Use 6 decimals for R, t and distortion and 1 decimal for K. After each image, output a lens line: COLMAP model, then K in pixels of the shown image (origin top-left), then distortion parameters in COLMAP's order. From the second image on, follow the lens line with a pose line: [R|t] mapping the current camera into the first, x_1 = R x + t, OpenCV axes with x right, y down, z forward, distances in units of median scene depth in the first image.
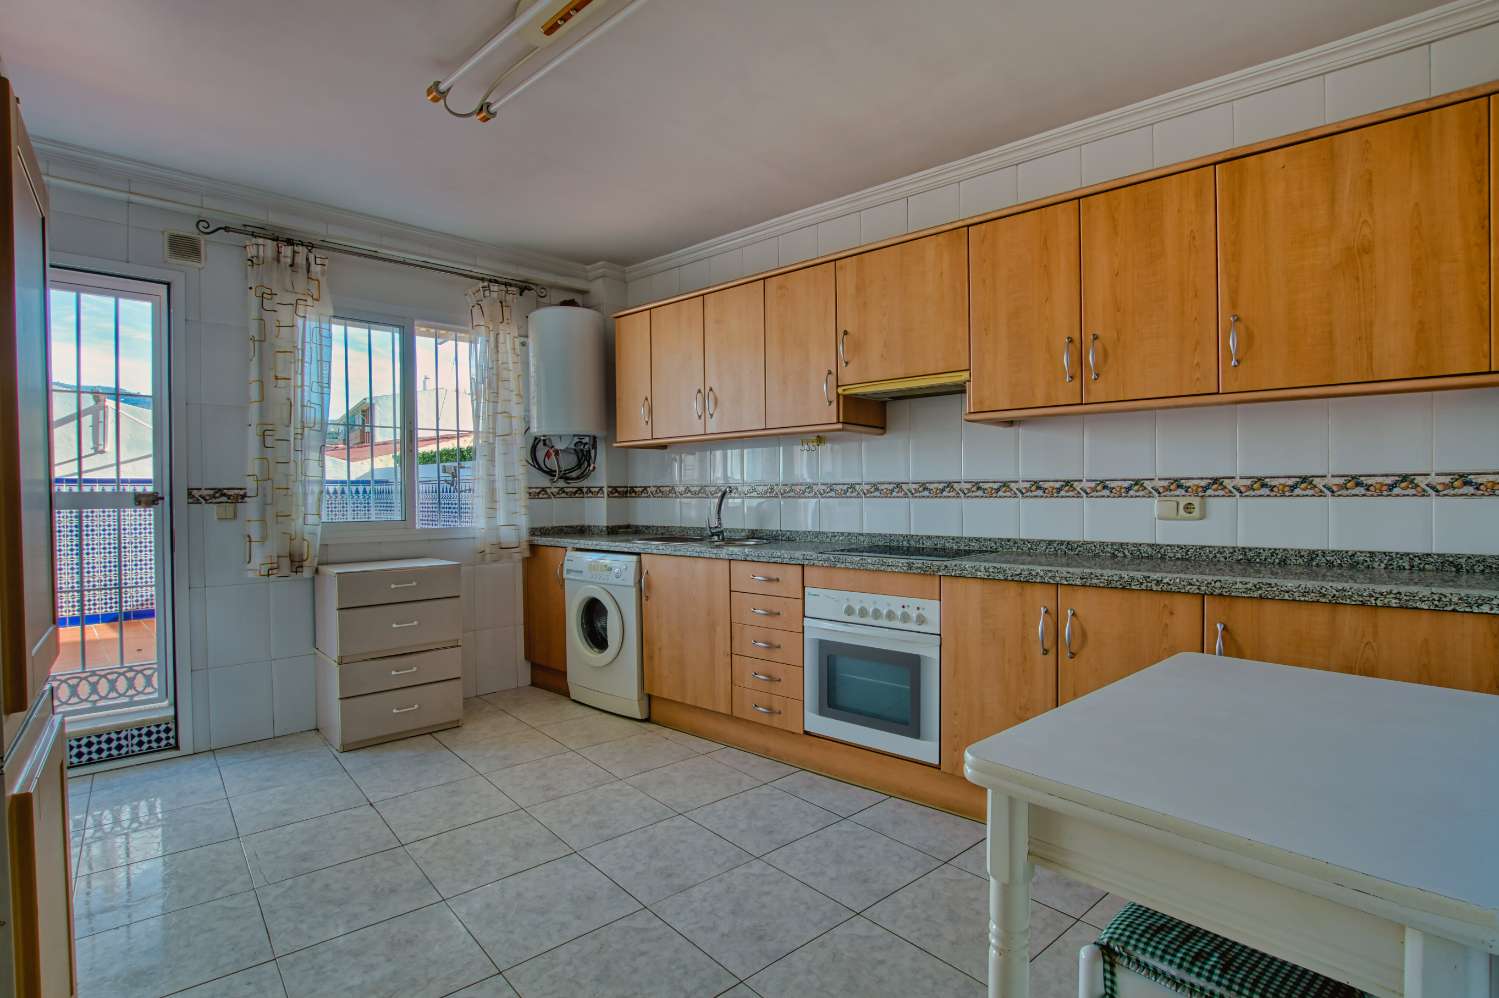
lens RADIAL K [[722.6, 0, 748.3], [0, 722.6, 497.5], [0, 0, 1]] dist [-0.022631, -0.000250]
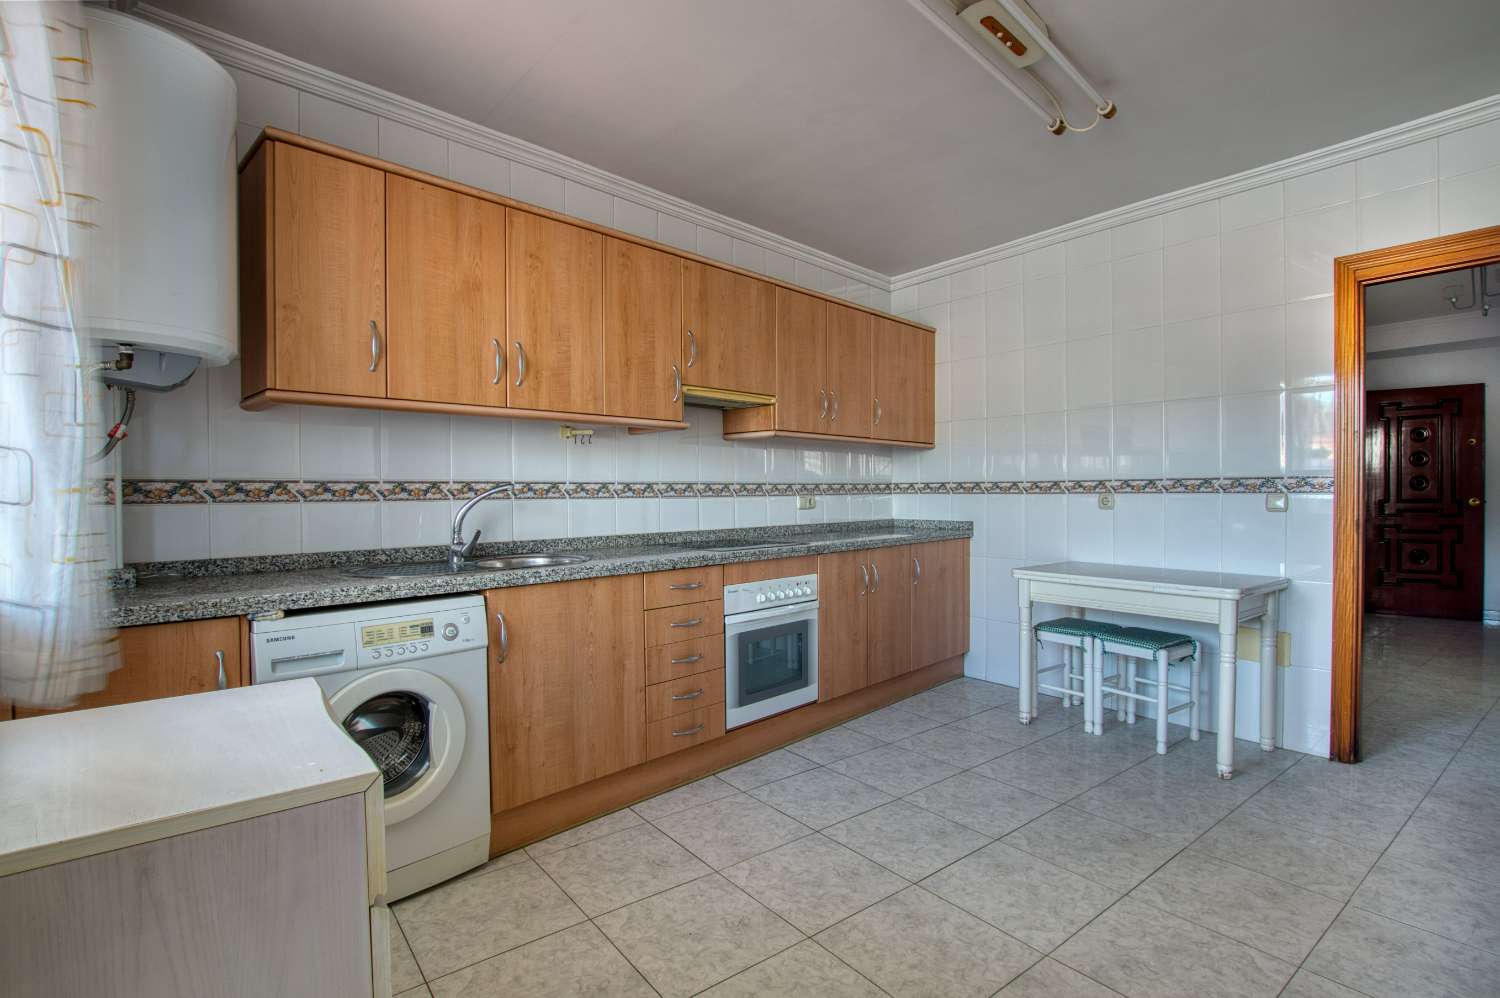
lens RADIAL K [[723.1, 0, 747.2], [0, 723.1, 497.6], [0, 0, 1]] dist [-0.022631, -0.000250]
pose [[0.053968, -0.001660, 0.998541, -0.825865], [0.011399, 0.999934, 0.001046, 0.001162], [-0.998478, 0.011326, 0.053984, 0.824524]]
